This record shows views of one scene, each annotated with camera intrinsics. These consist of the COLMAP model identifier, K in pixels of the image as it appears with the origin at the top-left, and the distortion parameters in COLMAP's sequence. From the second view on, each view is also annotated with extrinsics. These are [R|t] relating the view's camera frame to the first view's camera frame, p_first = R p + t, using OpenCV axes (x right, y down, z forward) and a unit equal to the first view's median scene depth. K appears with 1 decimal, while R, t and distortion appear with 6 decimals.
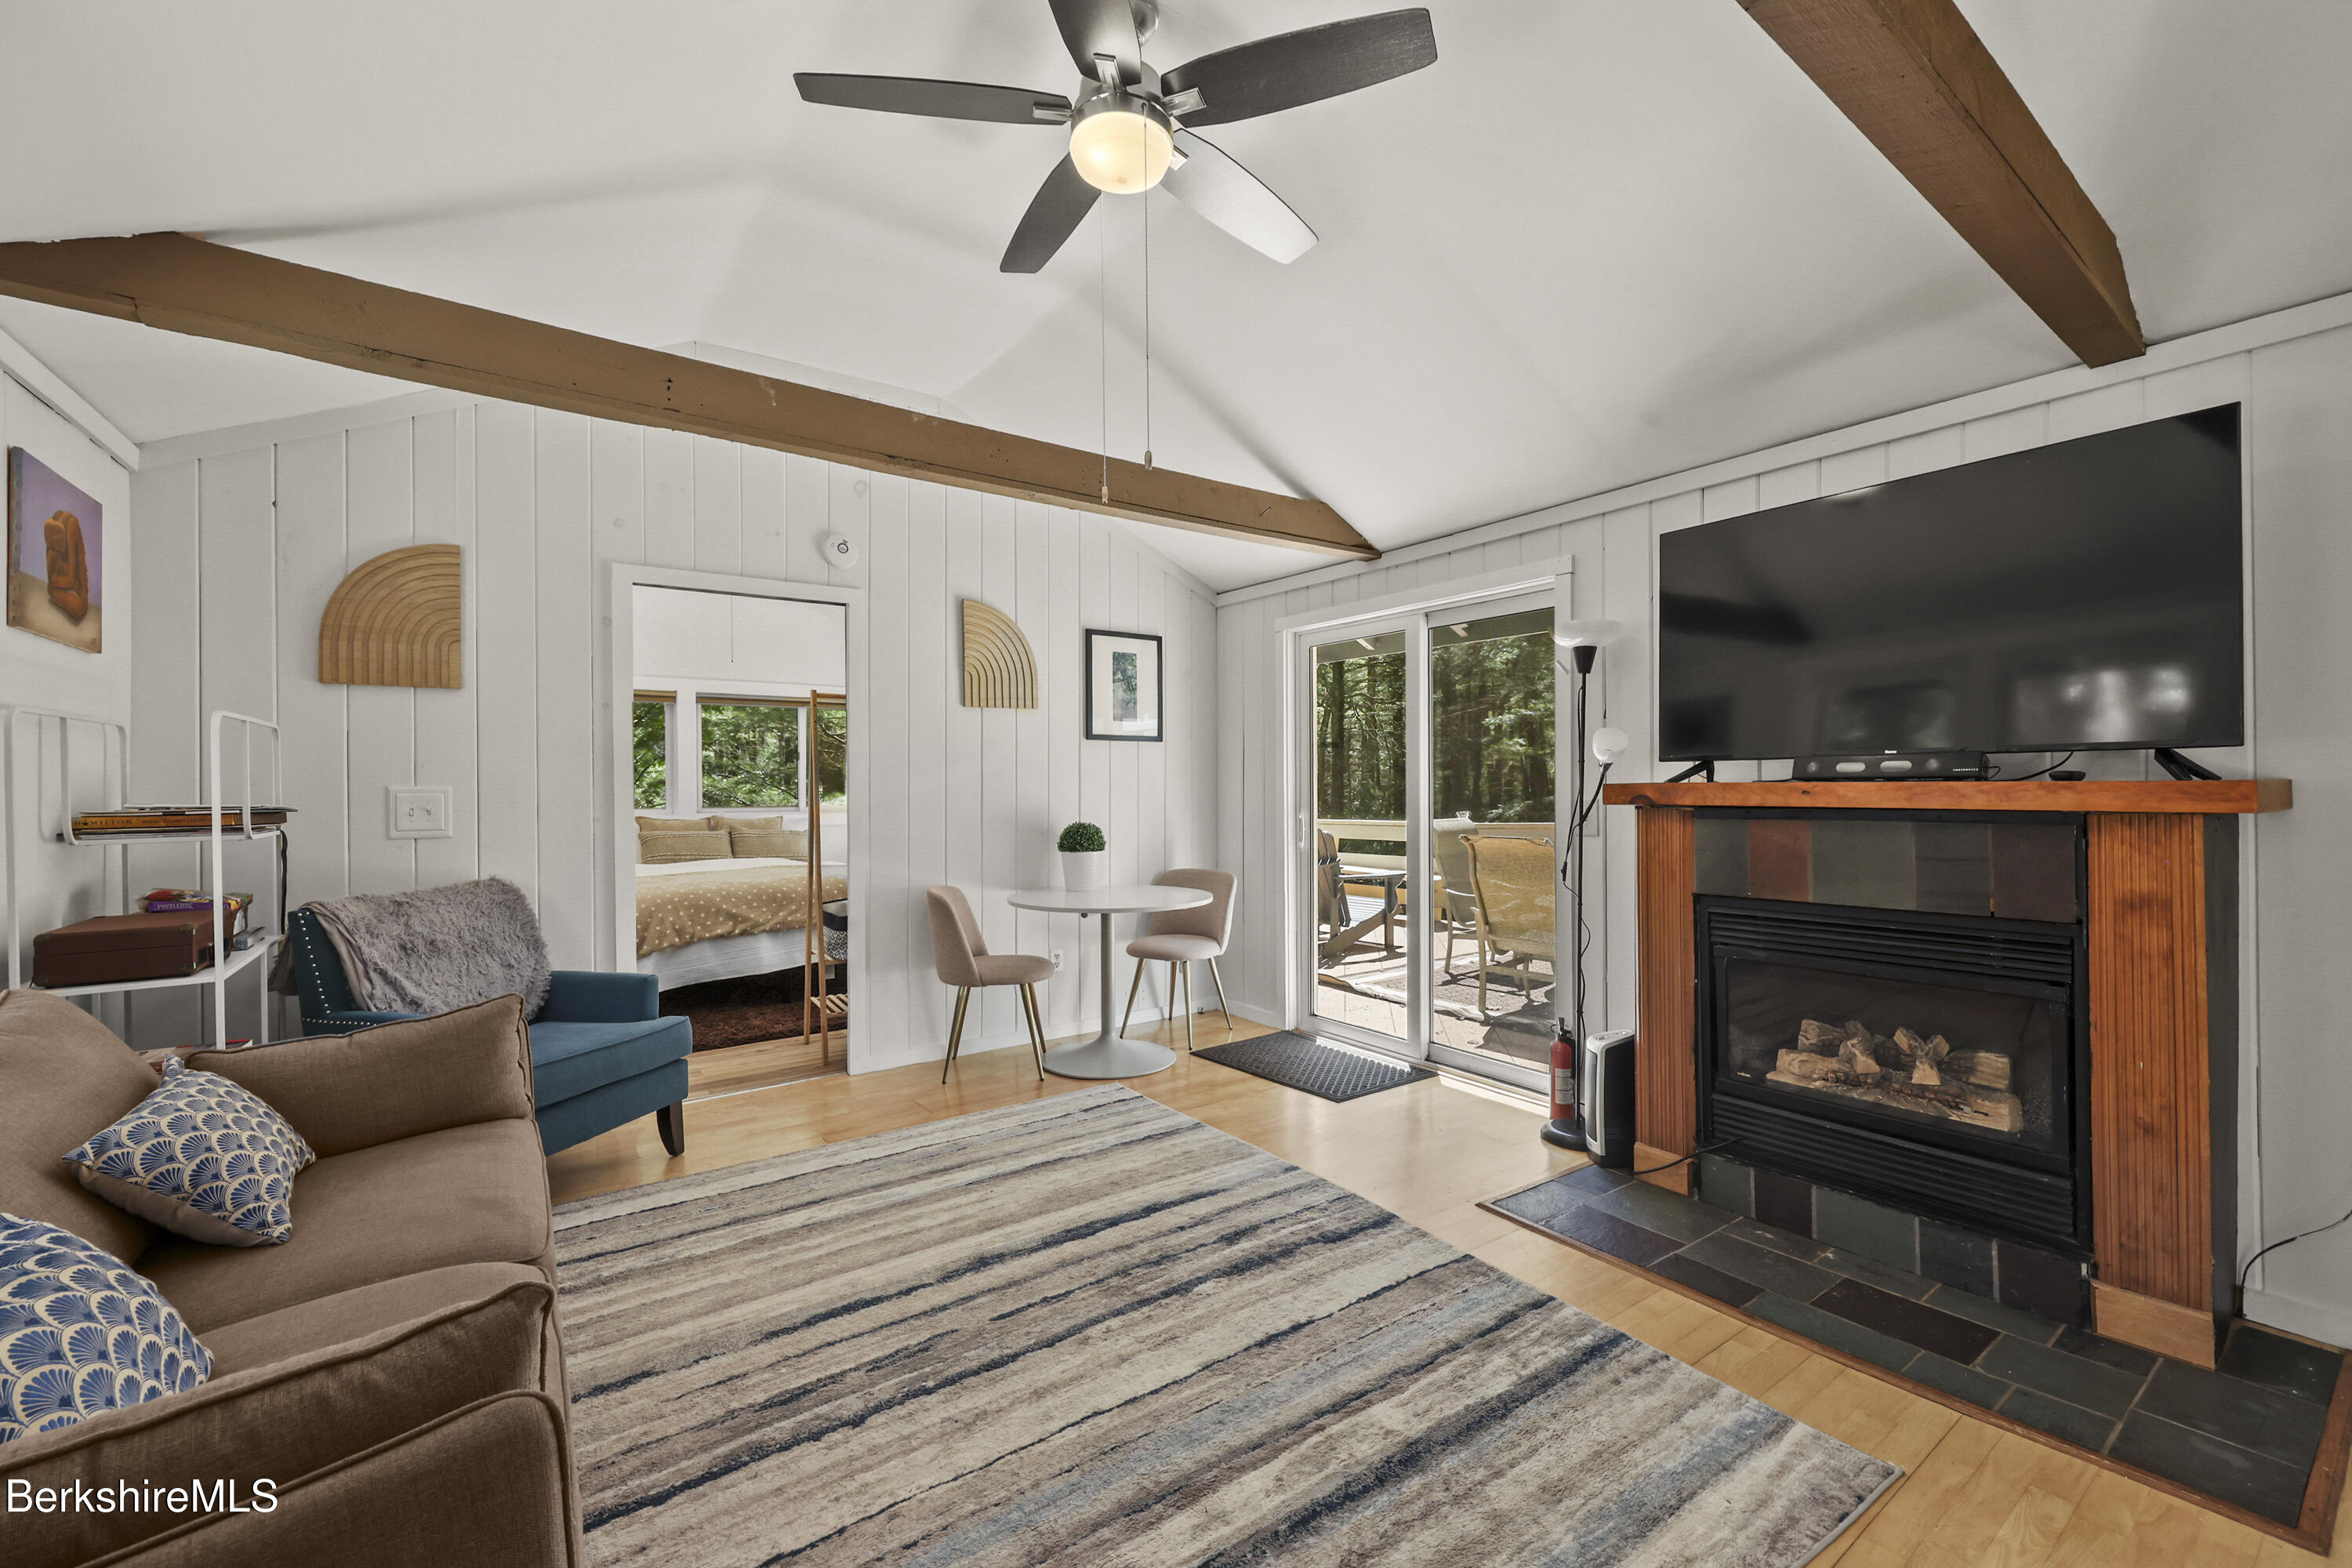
lens RADIAL K [[961.5, 0, 1176.0], [0, 961.5, 784.0], [0, 0, 1]] dist [-0.002100, -0.000162]
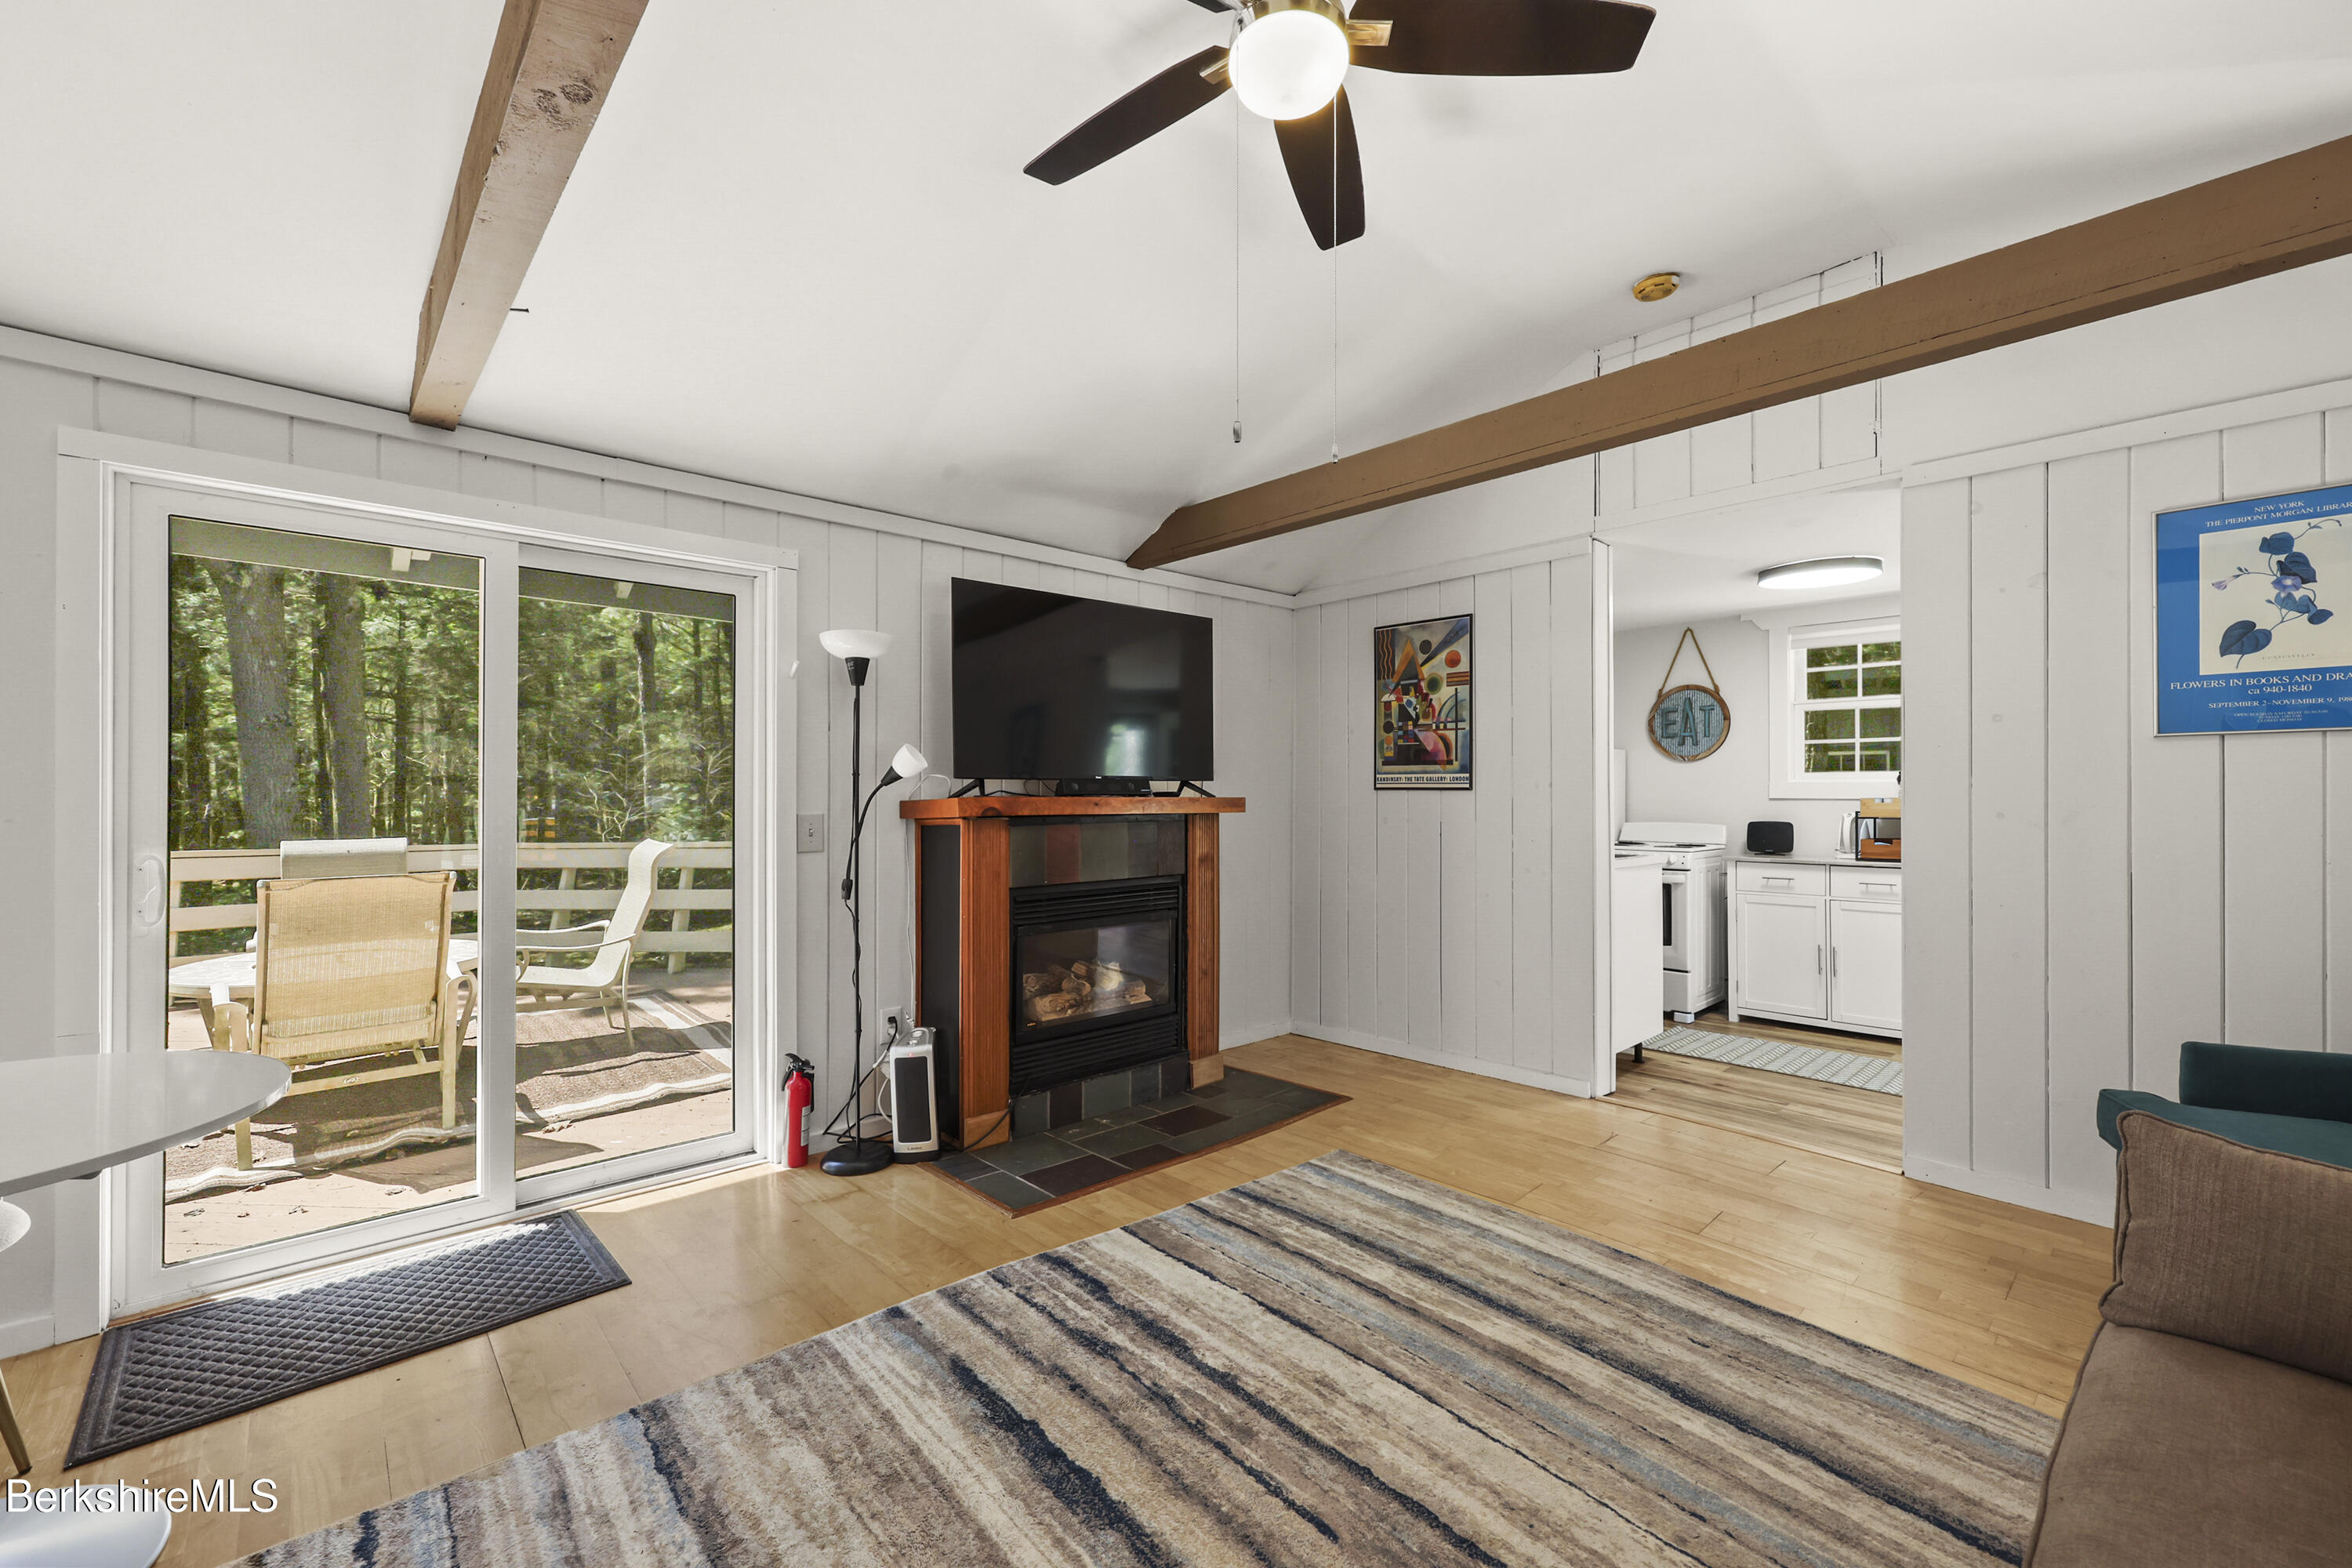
lens RADIAL K [[952.1, 0, 1196.7], [0, 952.1, 787.2], [0, 0, 1]] dist [0.000081, 0.000065]
pose [[-0.122116, 0.015345, 0.992397, -0.637012], [-0.001352, 0.999877, -0.015627, 0.004509], [-0.992515, -0.003250, -0.122080, 0.847781]]
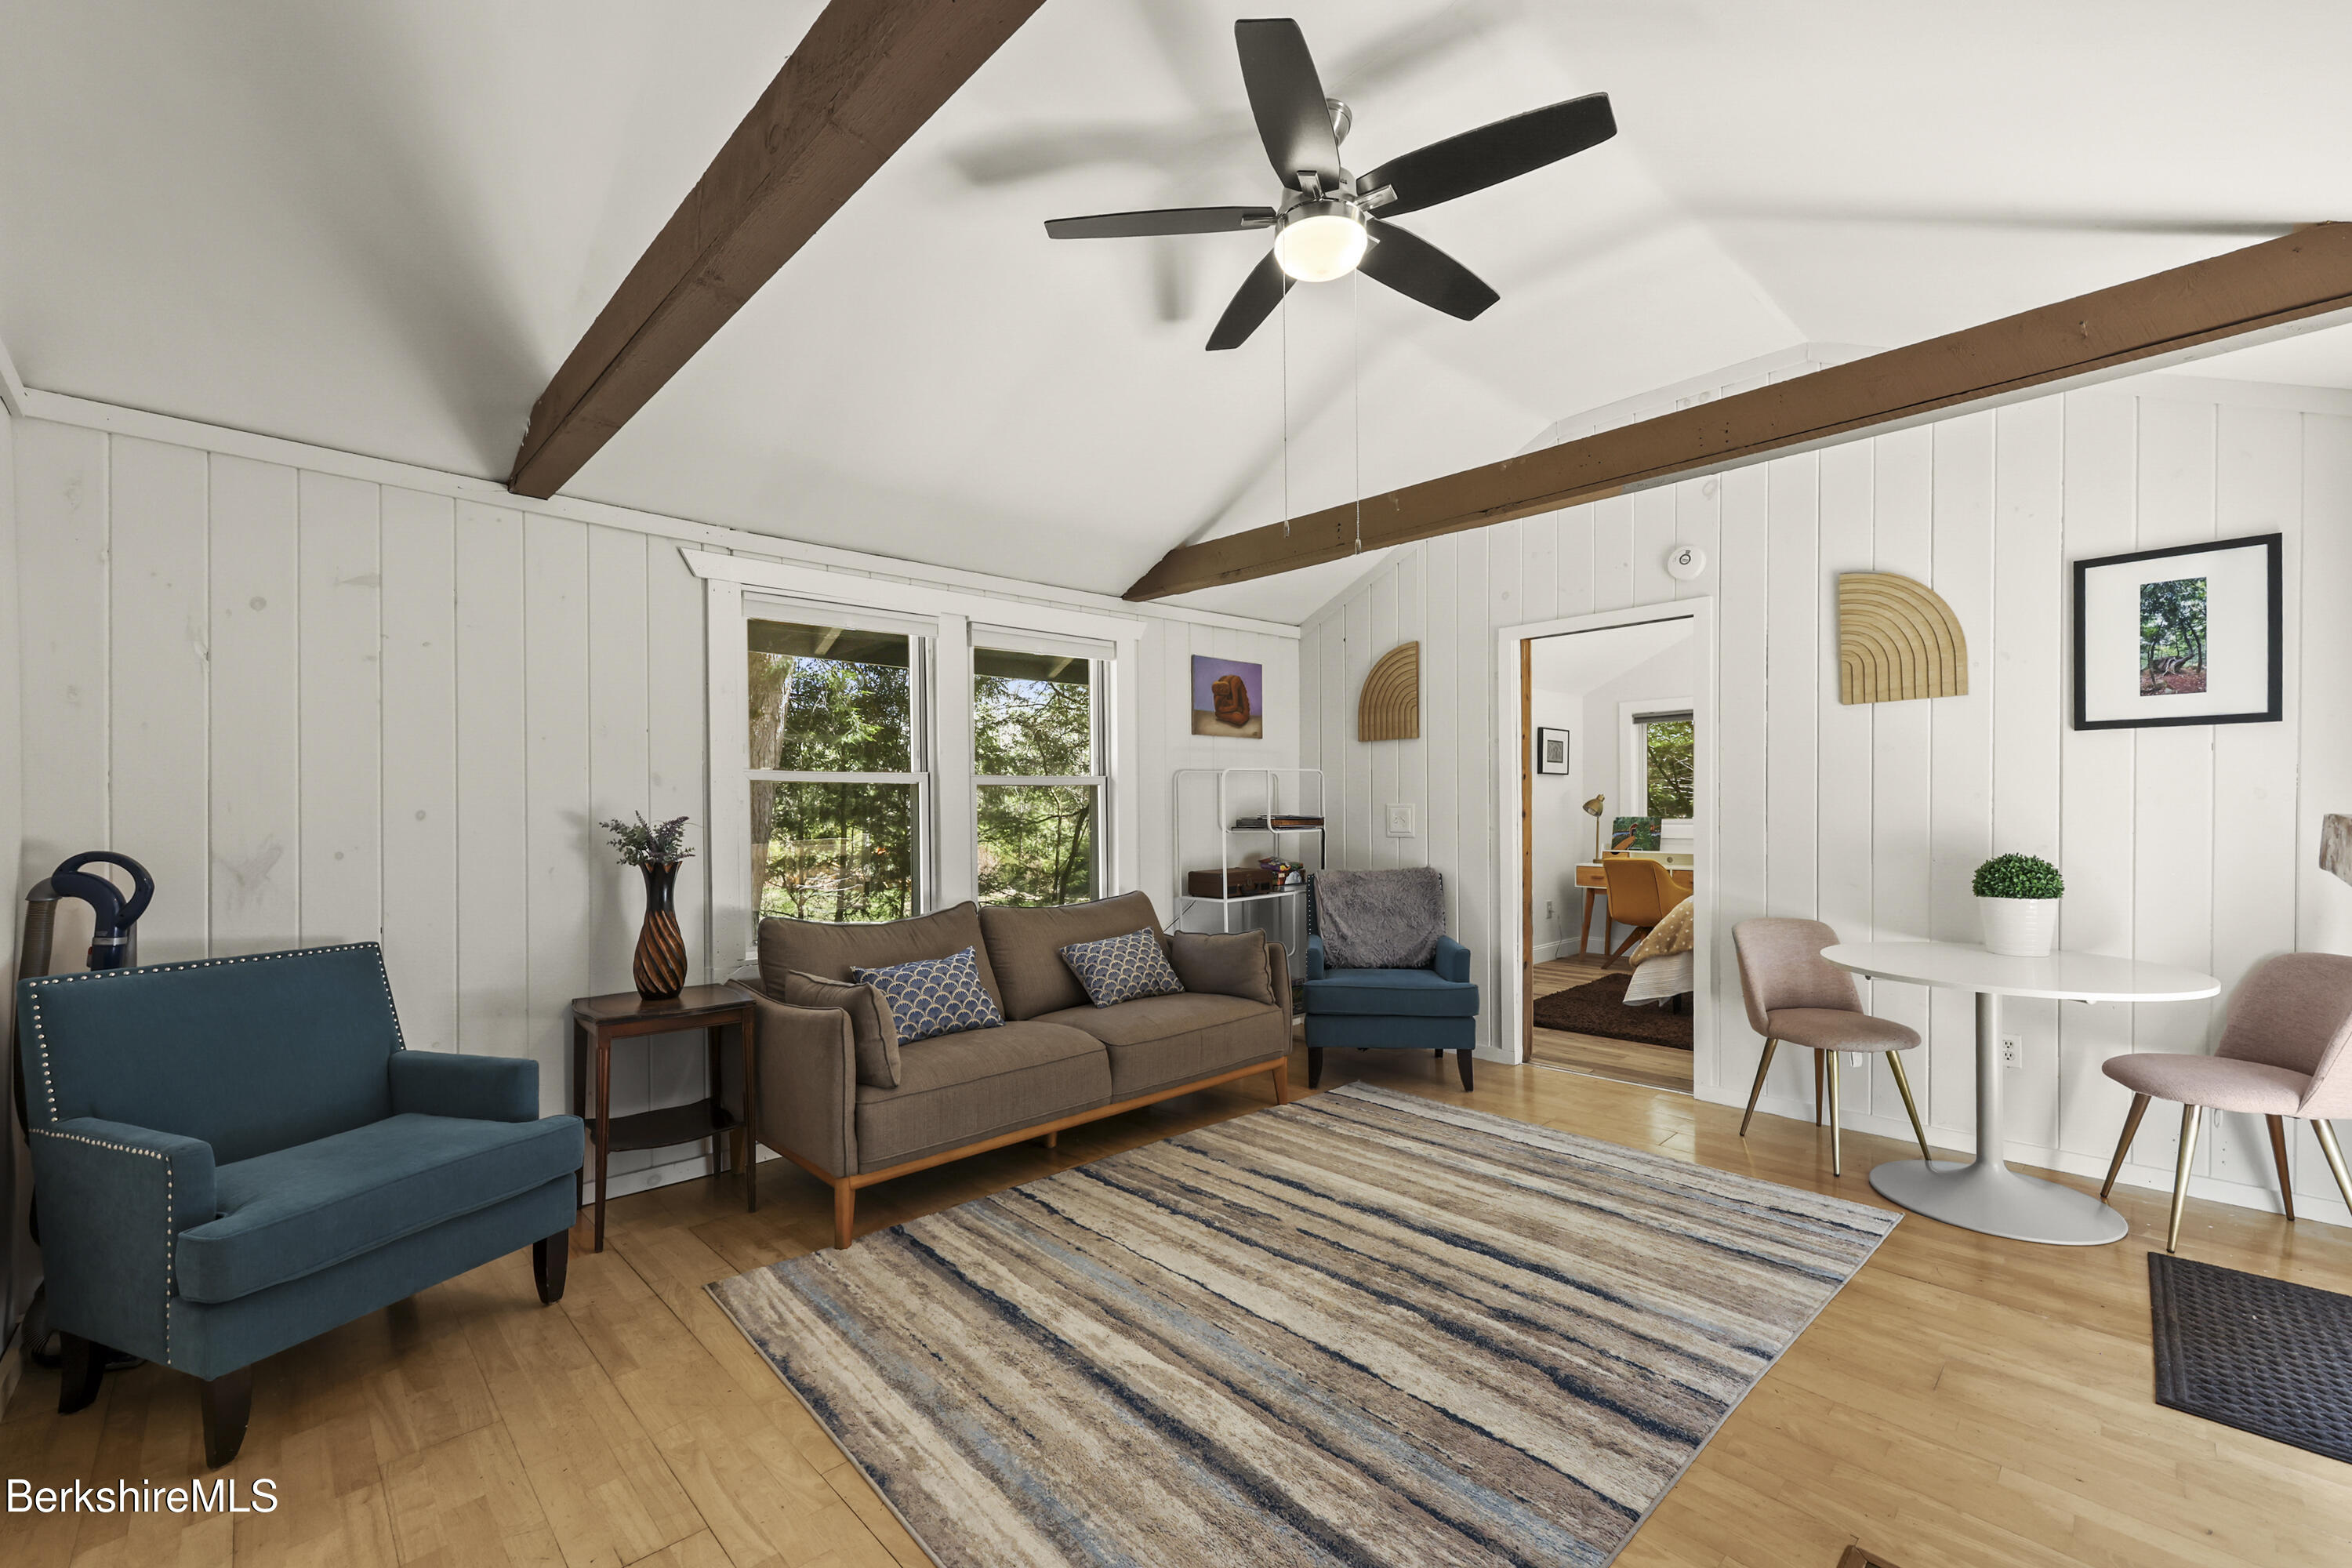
lens RADIAL K [[959.0, 0, 1195.8], [0, 959.0, 812.7], [0, 0, 1]] dist [-0.000842, -0.000161]
pose [[0.148501, 0.013314, -0.988823, 0.740107], [0.011880, 0.999813, 0.015246, -0.011402], [0.988841, -0.014011, 0.148315, 0.487171]]
